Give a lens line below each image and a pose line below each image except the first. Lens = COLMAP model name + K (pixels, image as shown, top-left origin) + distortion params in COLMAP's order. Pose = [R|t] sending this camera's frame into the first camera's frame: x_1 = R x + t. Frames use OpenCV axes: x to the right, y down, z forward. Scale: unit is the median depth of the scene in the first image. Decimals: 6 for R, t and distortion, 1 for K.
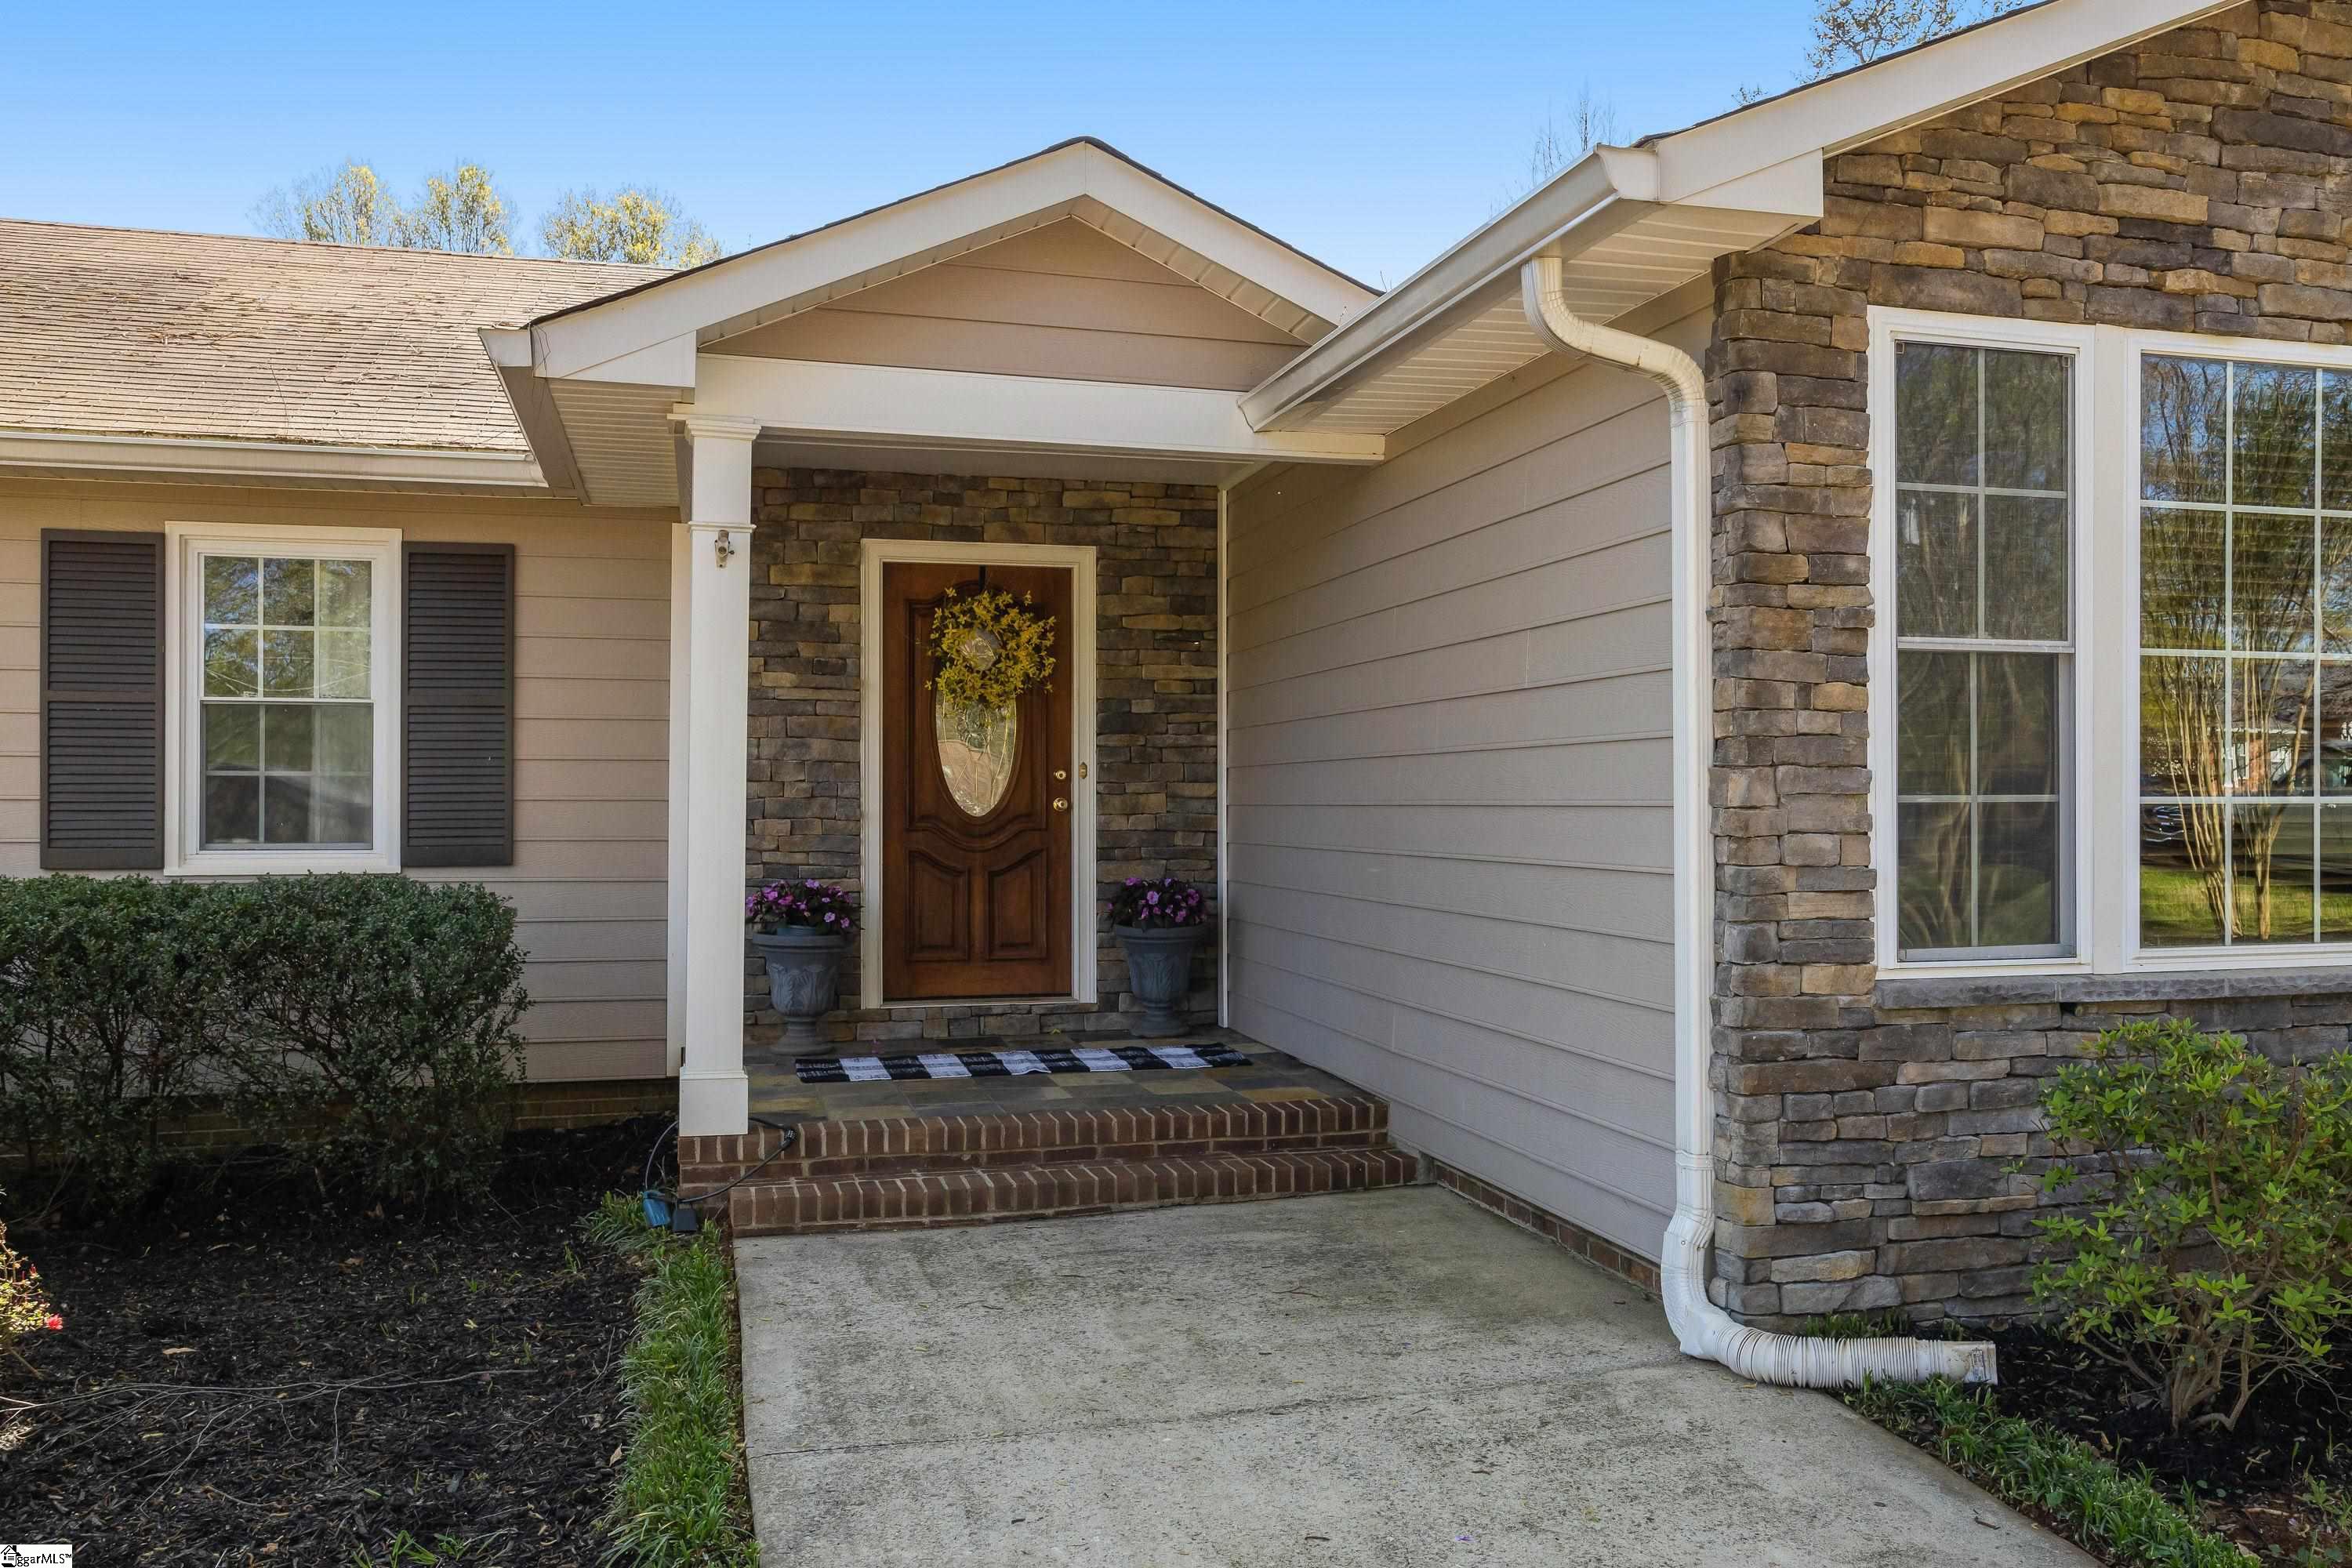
lens RADIAL K [[1868.2, 0, 1177.9], [0, 1868.2, 808.3], [0, 0, 1]] dist [-0.007851, 0.018347]
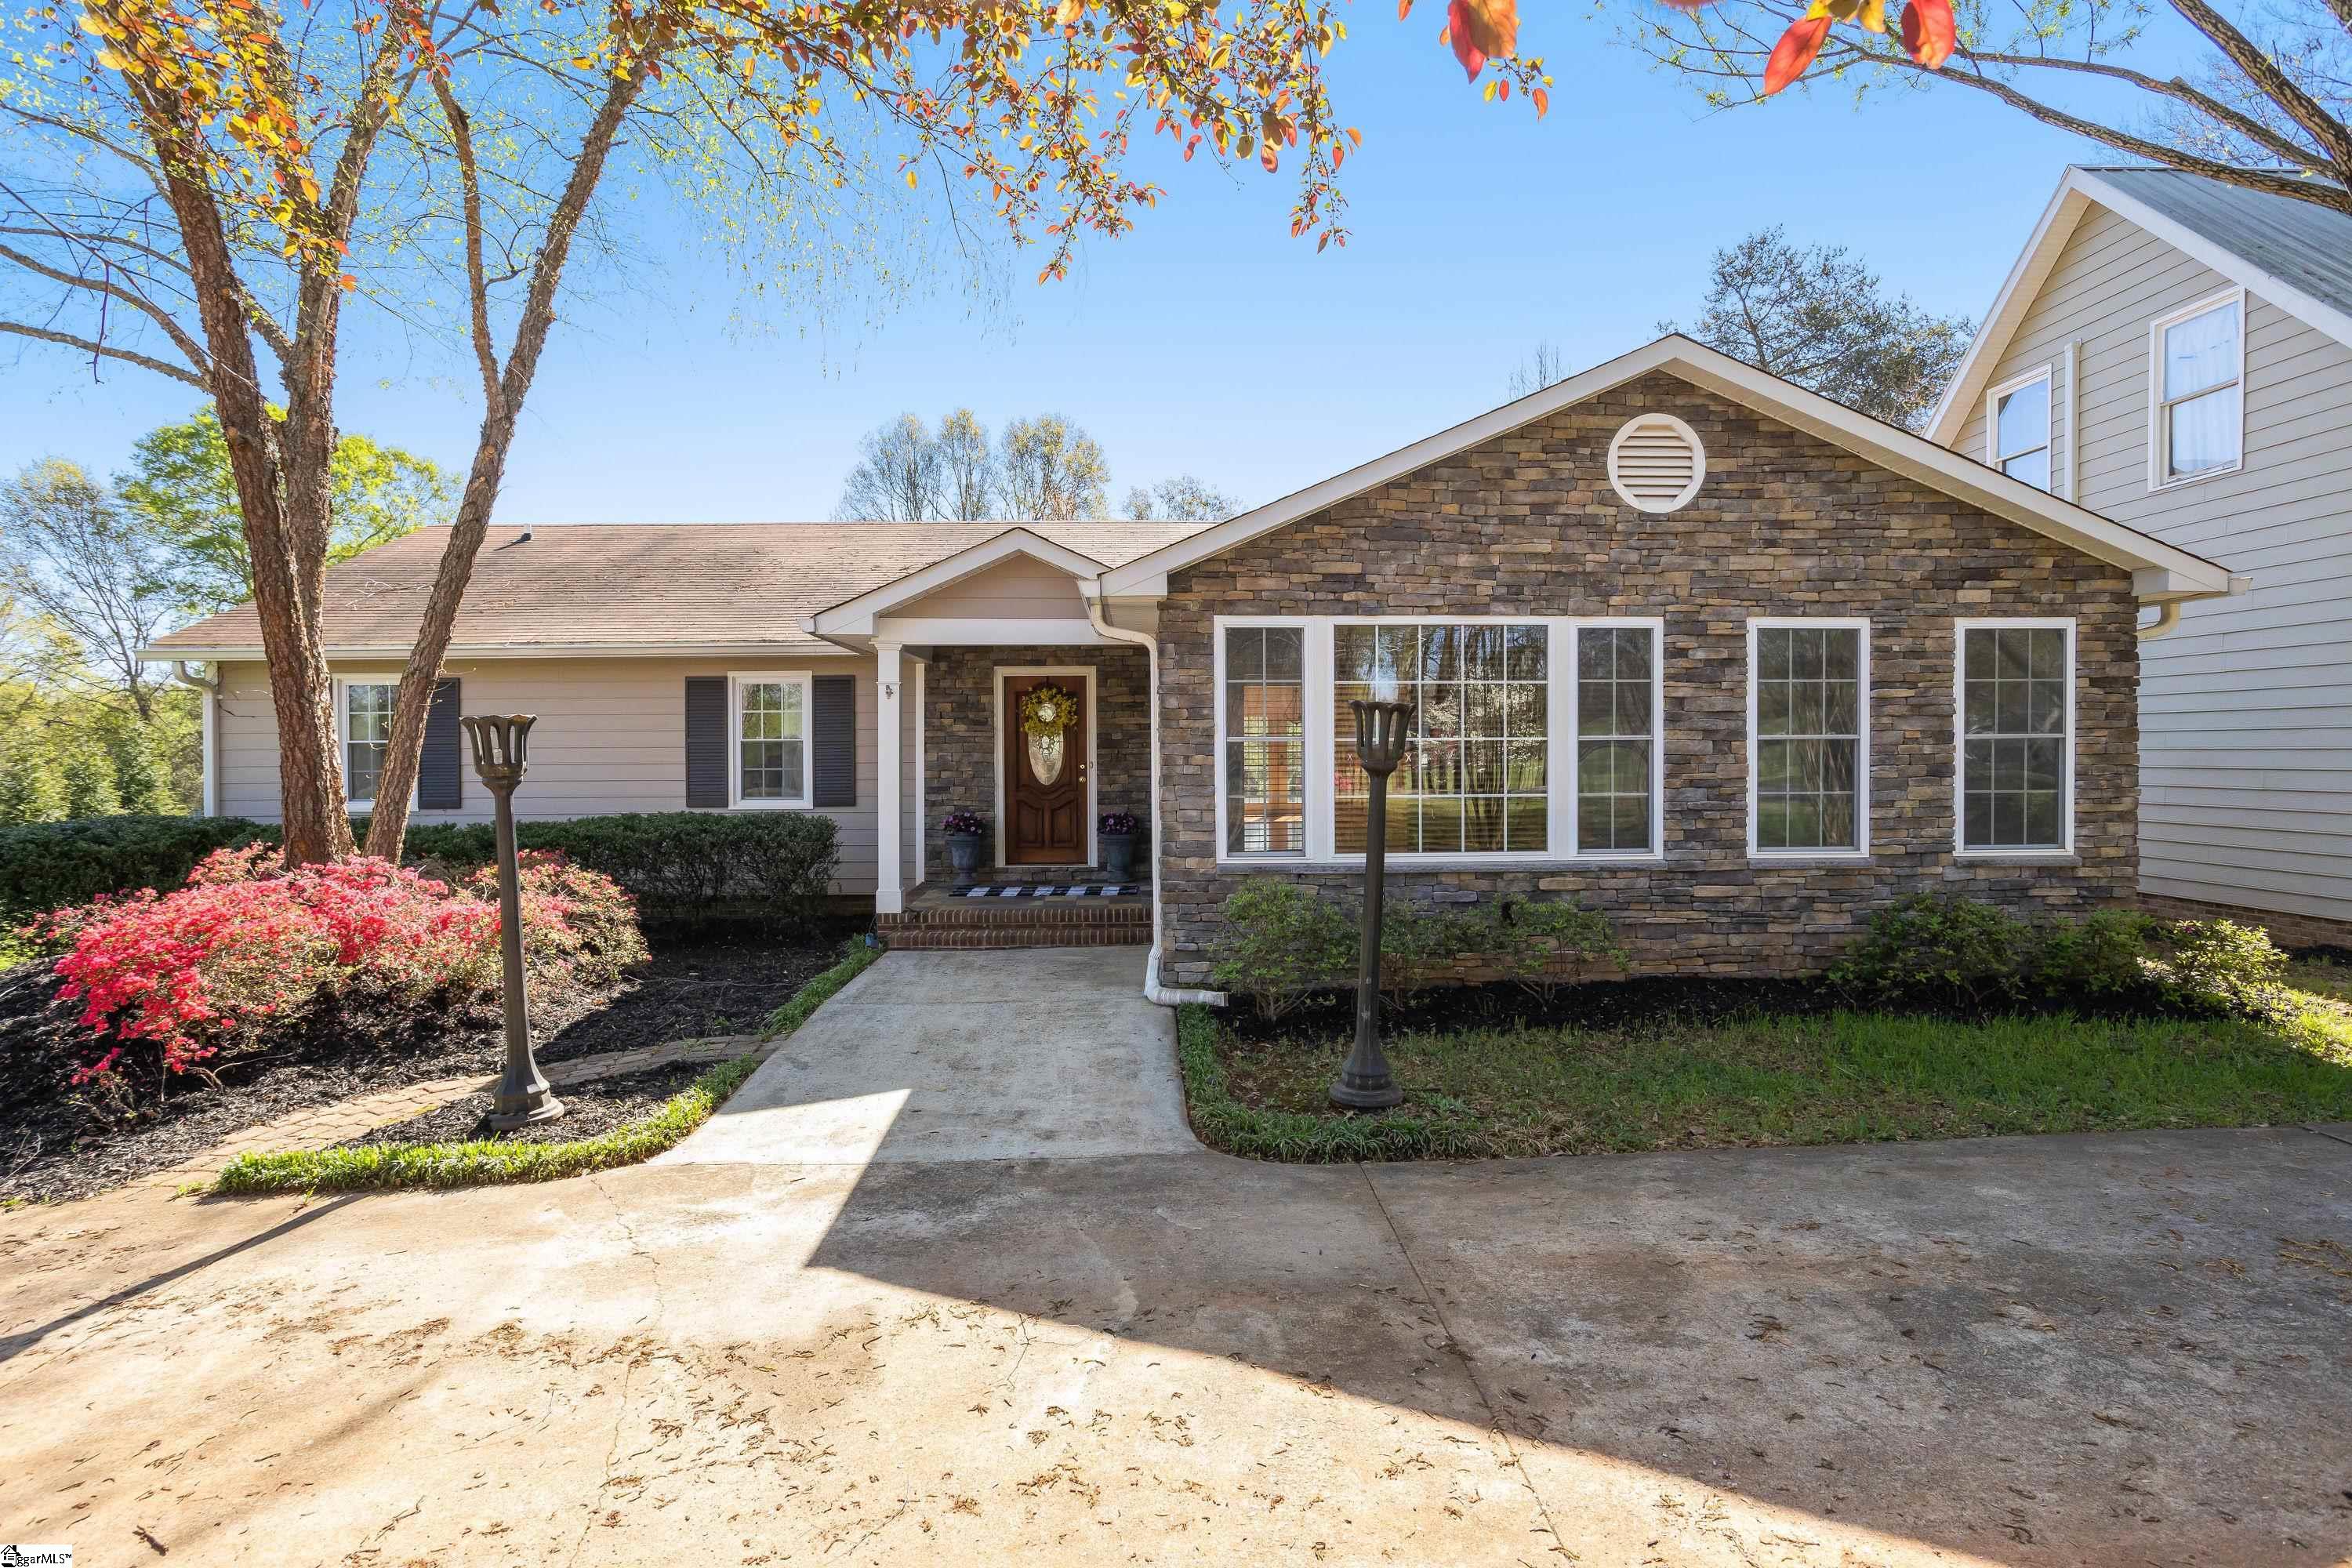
lens RADIAL K [[1262.3, 0, 1172.8], [0, 1262.3, 763.2], [0, 0, 1]] dist [-0.000662, -0.000013]
pose [[0.962497, -0.001235, -0.271289, 0.574534], [0.007006, 0.999769, 0.020305, -0.065592], [0.271201, -0.021444, 0.962284, -0.560795]]
